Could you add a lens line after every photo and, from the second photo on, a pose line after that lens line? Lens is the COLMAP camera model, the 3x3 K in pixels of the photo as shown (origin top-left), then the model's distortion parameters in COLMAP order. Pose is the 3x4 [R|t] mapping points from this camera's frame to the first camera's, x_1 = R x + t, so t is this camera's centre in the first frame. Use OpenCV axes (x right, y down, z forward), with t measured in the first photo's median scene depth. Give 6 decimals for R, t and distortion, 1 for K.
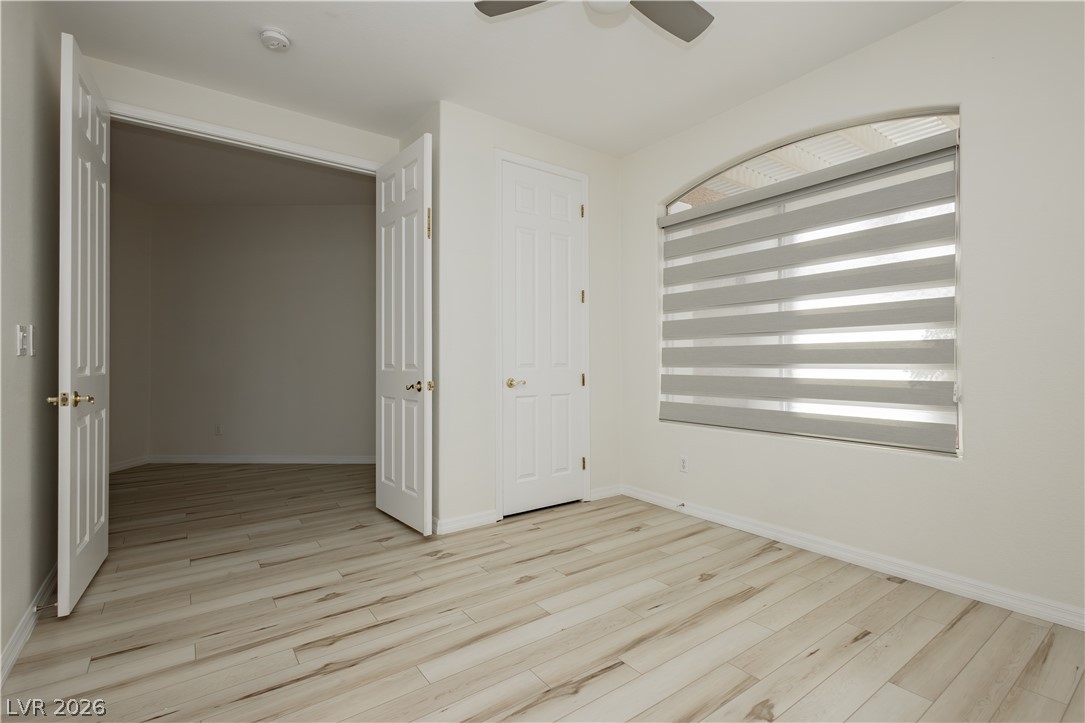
lens RADIAL K [[502.7, 0, 543.7], [0, 502.7, 356.1], [0, 0, 1]] dist [-0.002016, -0.000619]
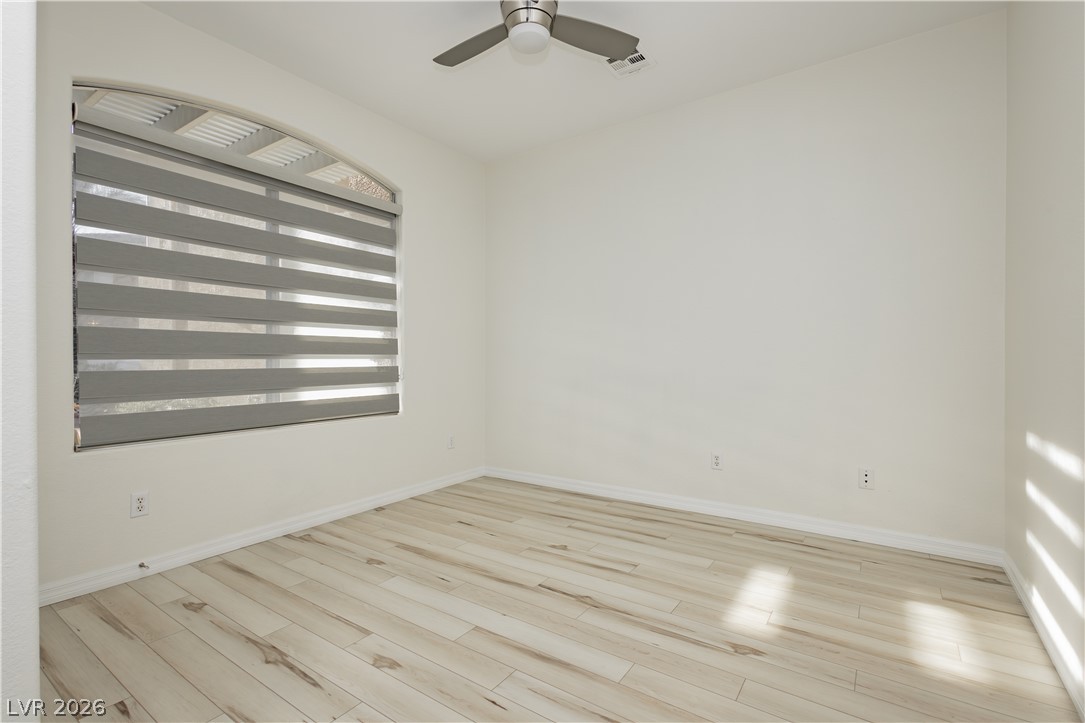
lens RADIAL K [[502.7, 0, 544.8], [0, 502.7, 363.8], [0, 0, 1]] dist [-0.002016, -0.000619]
pose [[-0.340093, -0.008403, 0.940354, -0.755518], [-0.005798, 0.999960, 0.006839, 0.028913], [-0.940374, -0.003126, -0.340128, 1.031346]]
